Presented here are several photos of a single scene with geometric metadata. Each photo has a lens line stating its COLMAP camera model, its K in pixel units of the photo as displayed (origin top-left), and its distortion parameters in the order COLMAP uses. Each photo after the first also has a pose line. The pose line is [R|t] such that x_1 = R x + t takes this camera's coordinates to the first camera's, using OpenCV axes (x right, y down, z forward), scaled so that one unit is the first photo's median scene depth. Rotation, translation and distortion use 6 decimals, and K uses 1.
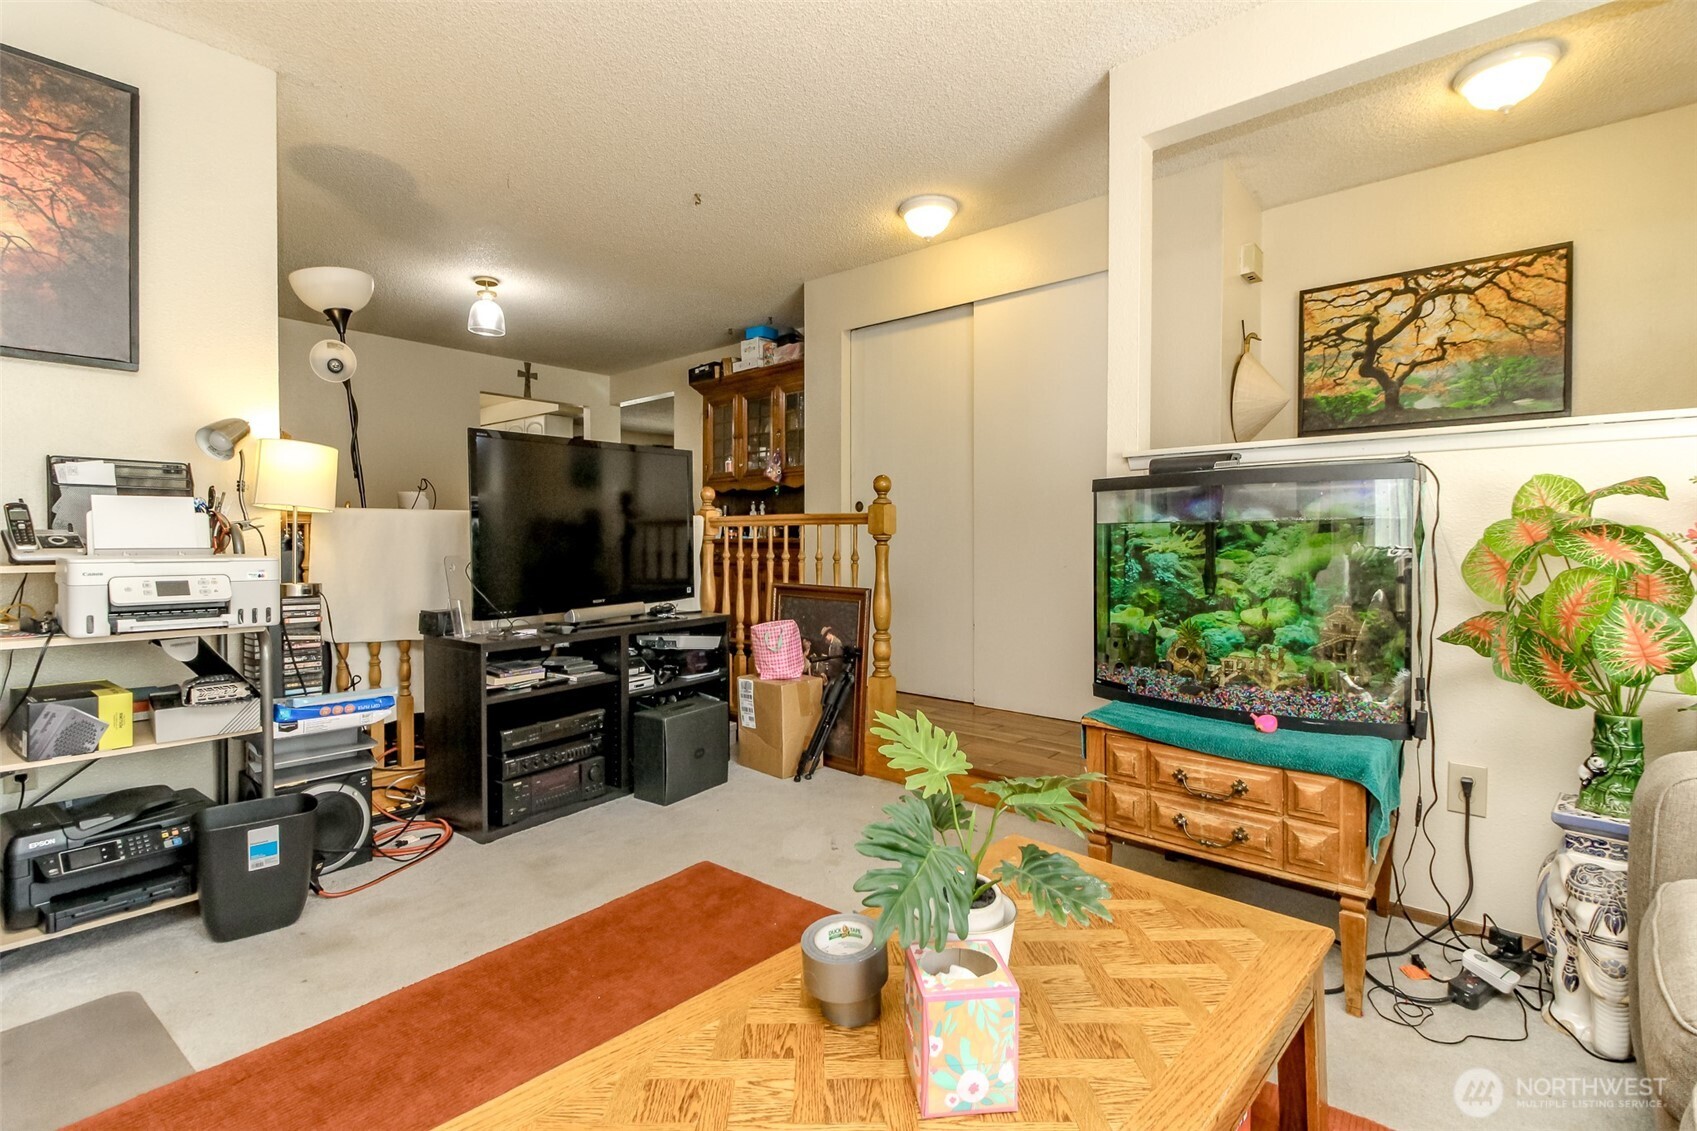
lens RADIAL K [[770.2, 0, 849.5], [0, 770.2, 545.7], [0, 0, 1]] dist [0.000811, -0.000112]
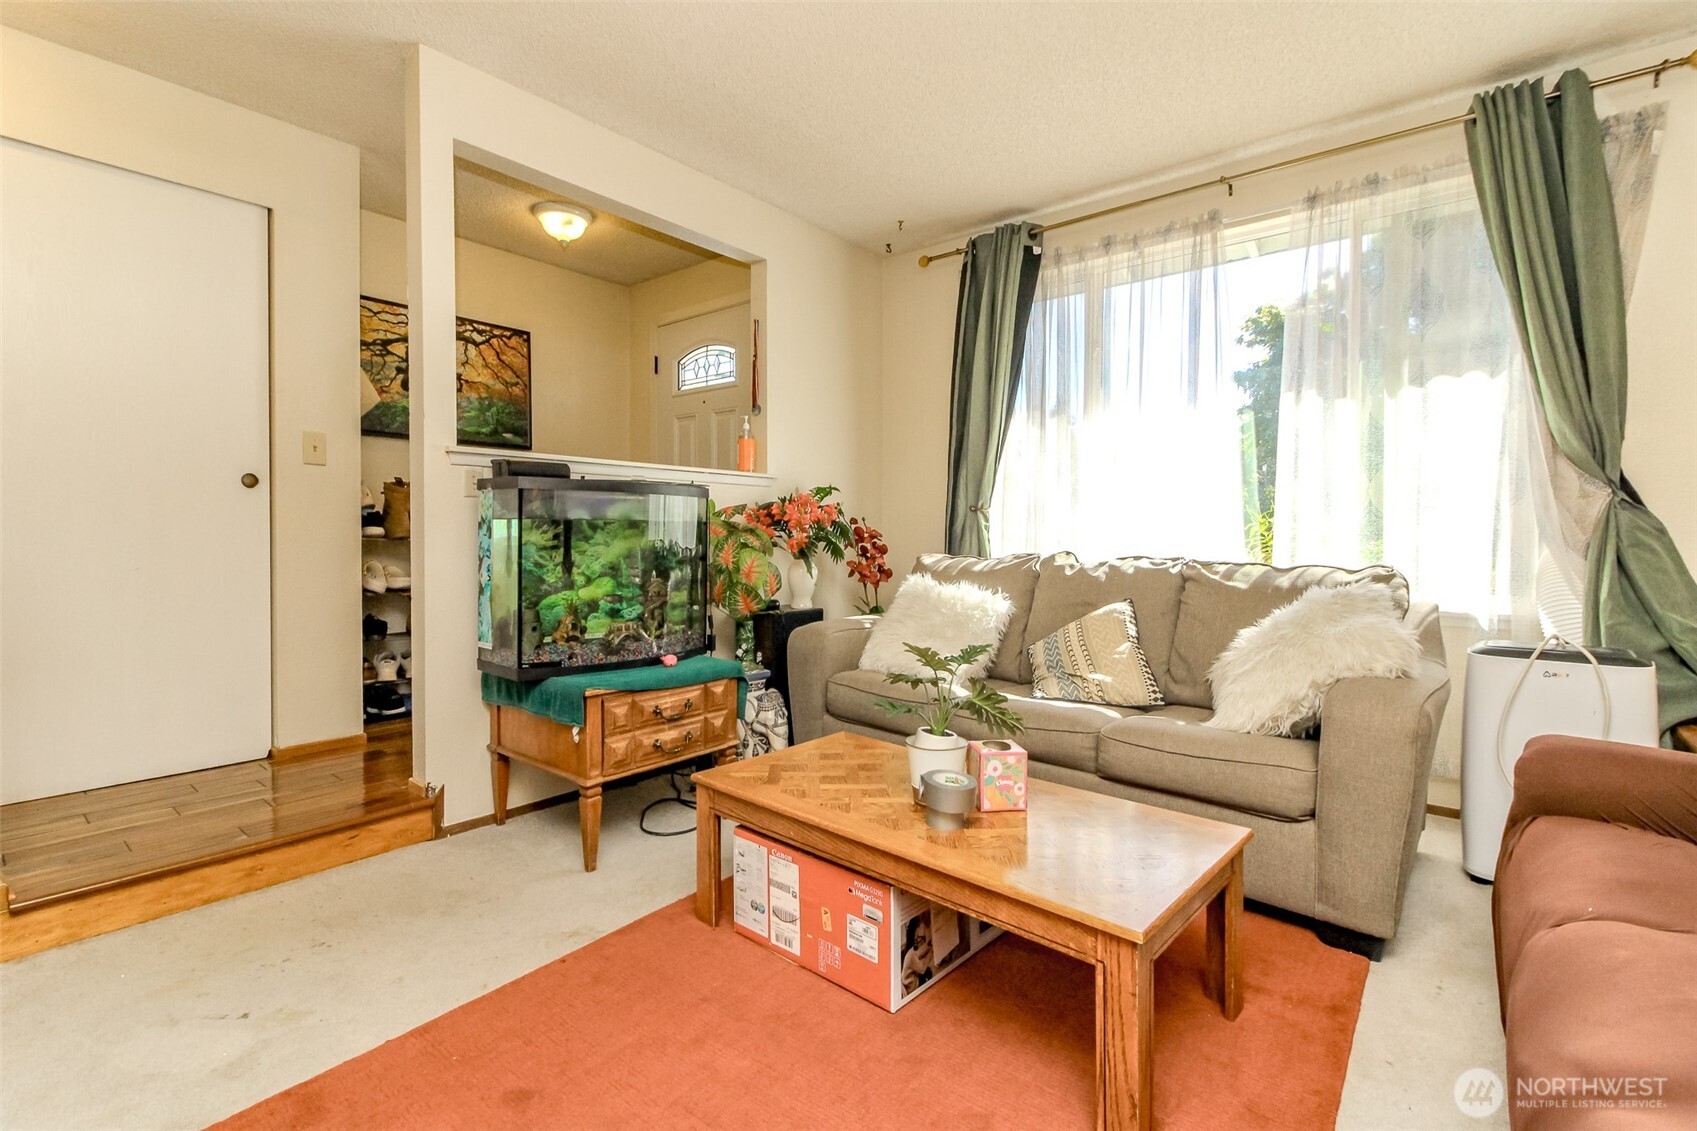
lens RADIAL K [[770.2, 0, 849.5], [0, 770.2, 545.7], [0, 0, 1]] dist [0.000811, -0.000112]
pose [[-0.030593, -0.013173, 0.999445, -0.656158], [0.005335, 0.999897, 0.013342, -0.002023], [-0.999518, 0.005740, -0.030519, 0.506465]]
